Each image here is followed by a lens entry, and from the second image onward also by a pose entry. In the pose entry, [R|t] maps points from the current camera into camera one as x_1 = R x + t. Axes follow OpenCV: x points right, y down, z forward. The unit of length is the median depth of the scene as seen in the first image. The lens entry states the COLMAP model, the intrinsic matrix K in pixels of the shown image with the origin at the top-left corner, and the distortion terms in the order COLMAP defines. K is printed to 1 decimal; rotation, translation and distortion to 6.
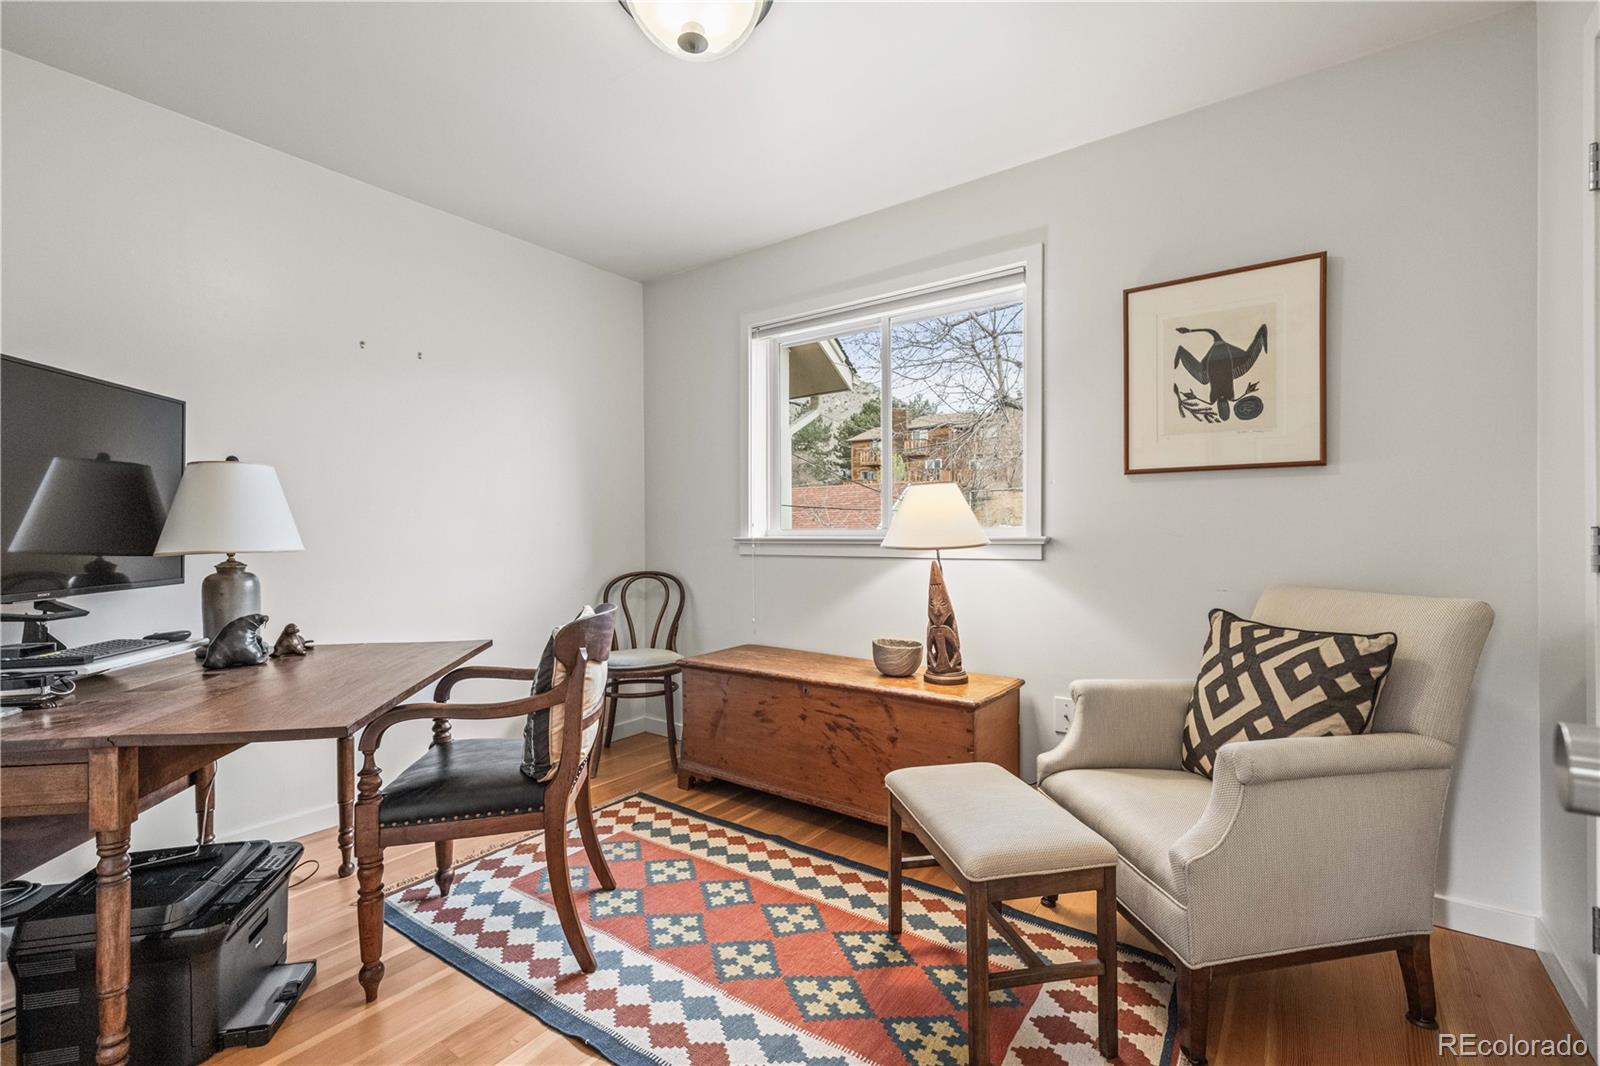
lens RADIAL K [[693.5, 0, 803.5], [0, 693.5, 531.8], [0, 0, 1]] dist [-0.001135, 0.000095]
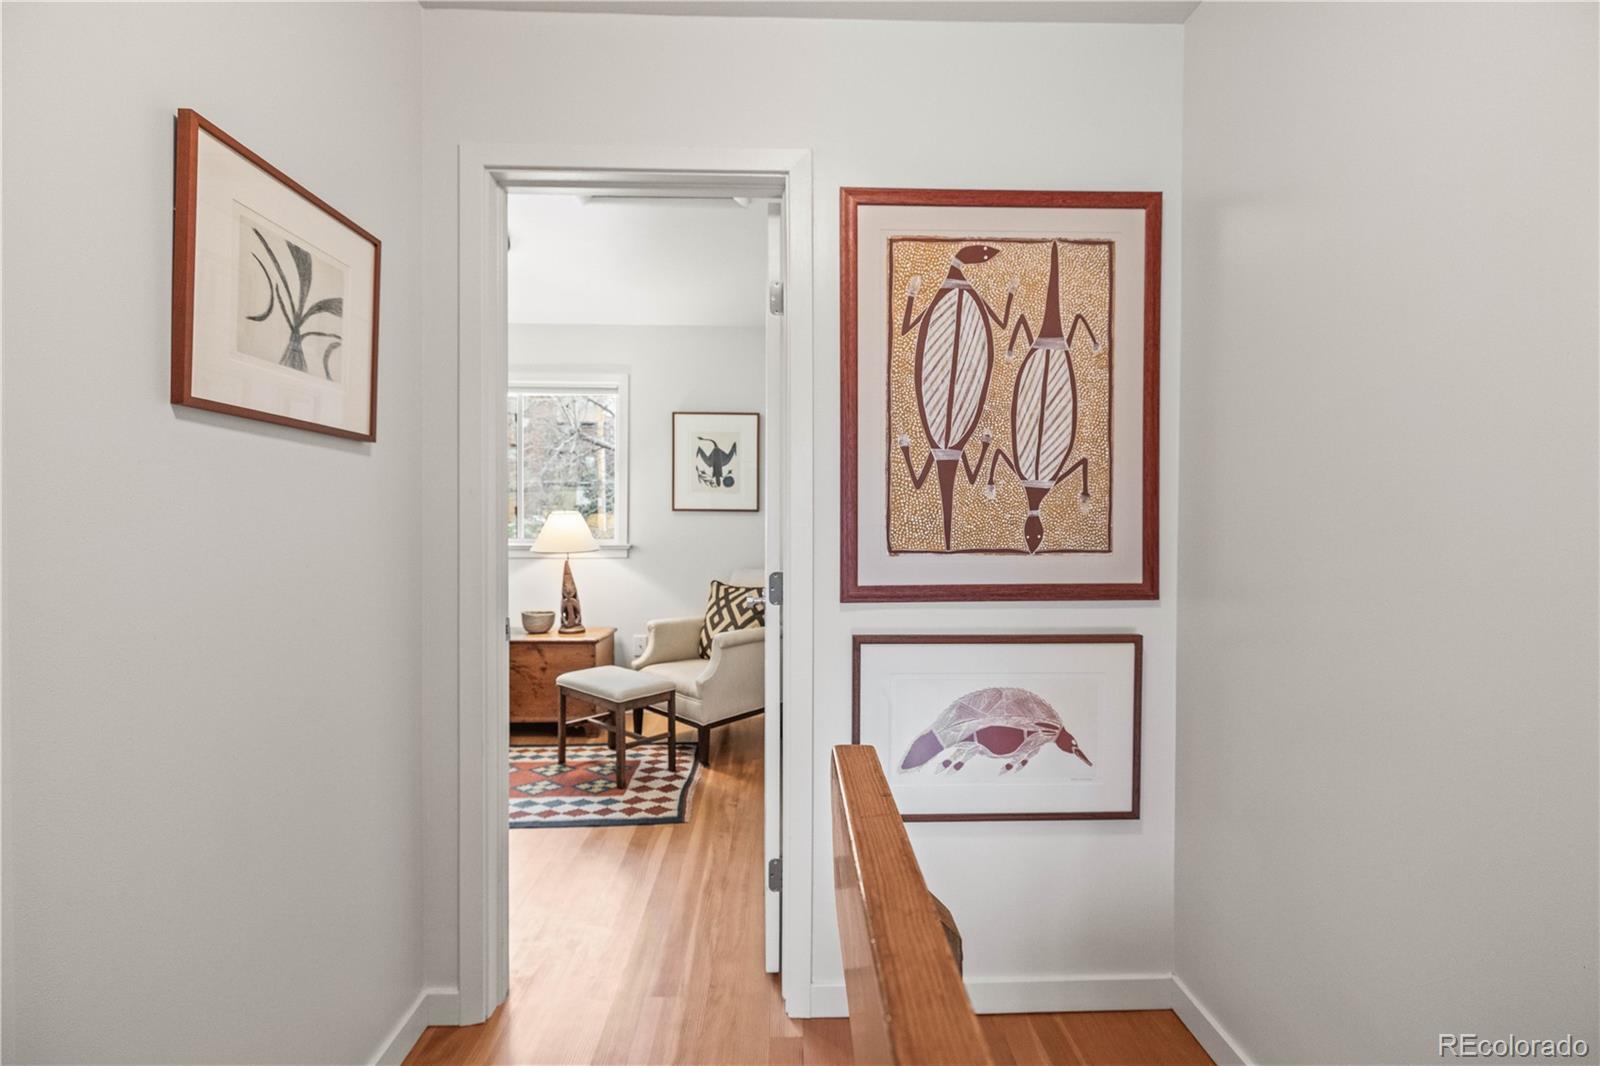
lens RADIAL K [[693.5, 0, 803.5], [0, 693.5, 531.8], [0, 0, 1]] dist [-0.001135, 0.000095]
pose [[0.790662, -0.001793, 0.612250, -0.469383], [-0.008011, 0.999880, 0.013274, -0.064650], [-0.612200, -0.015400, 0.790553, -0.812386]]
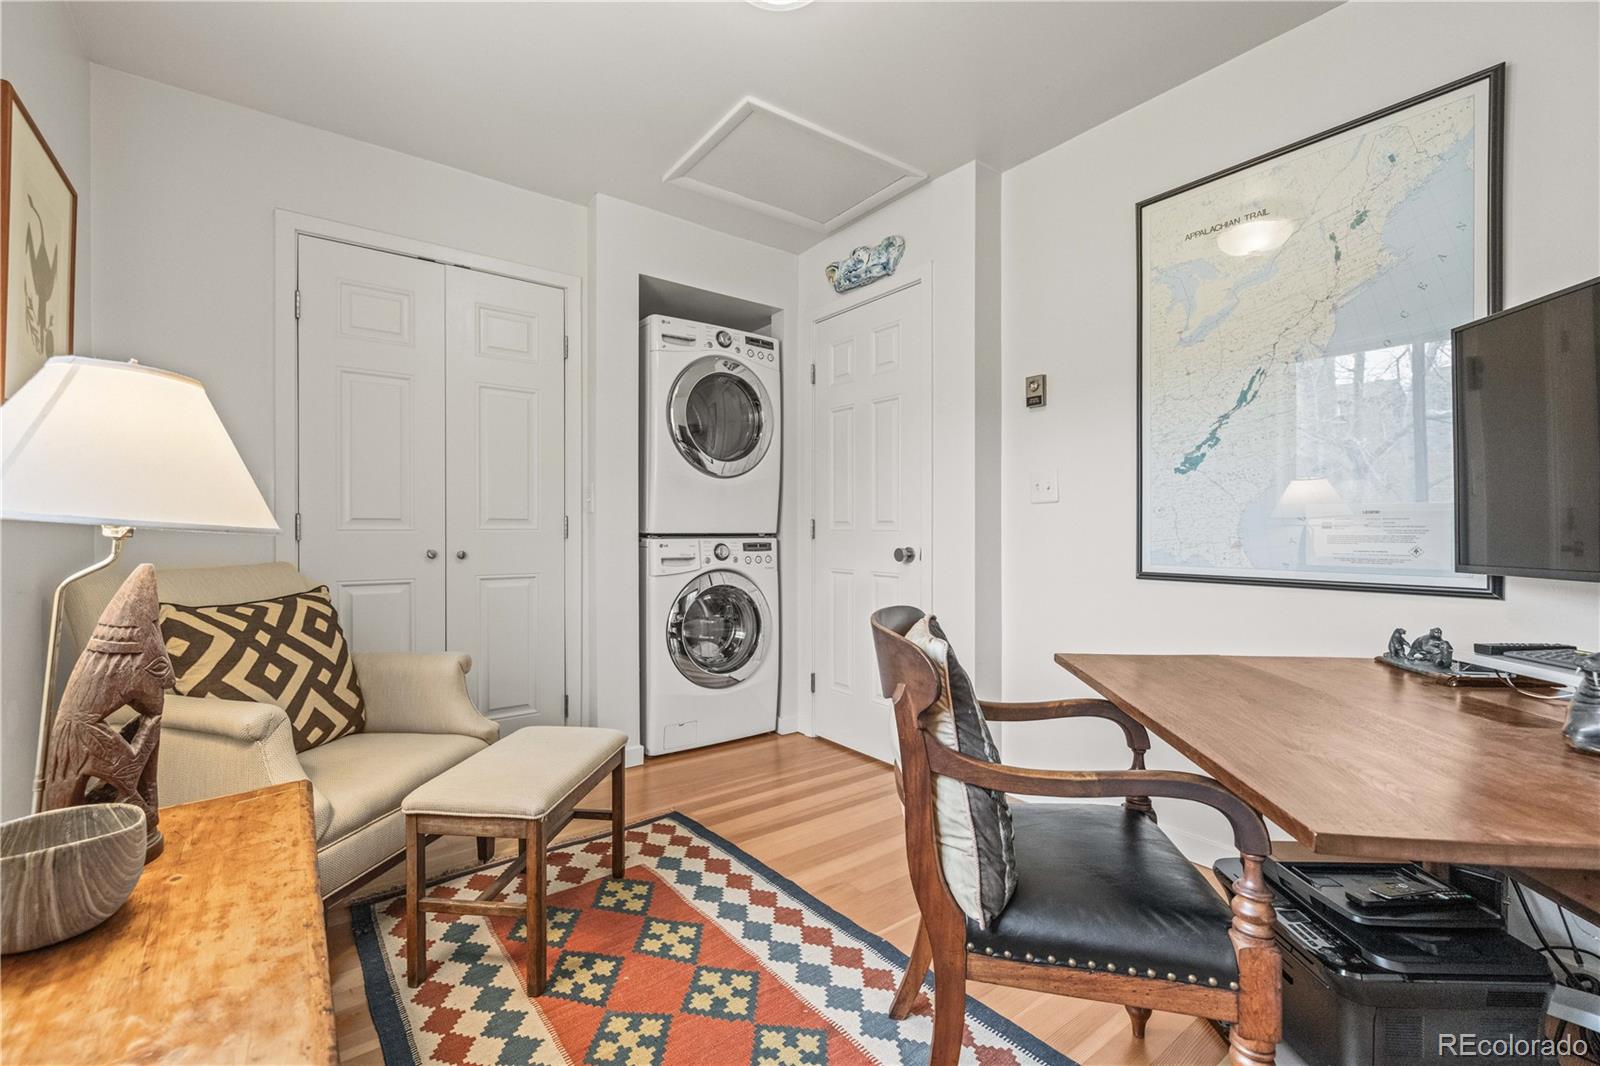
lens RADIAL K [[693.5, 0, 803.5], [0, 693.5, 531.8], [0, 0, 1]] dist [-0.001135, 0.000095]
pose [[-0.957508, 0.002352, 0.288396, -0.392191], [0.004643, 0.999963, 0.007261, 0.026156], [-0.288368, 0.008292, -0.957484, 1.623904]]
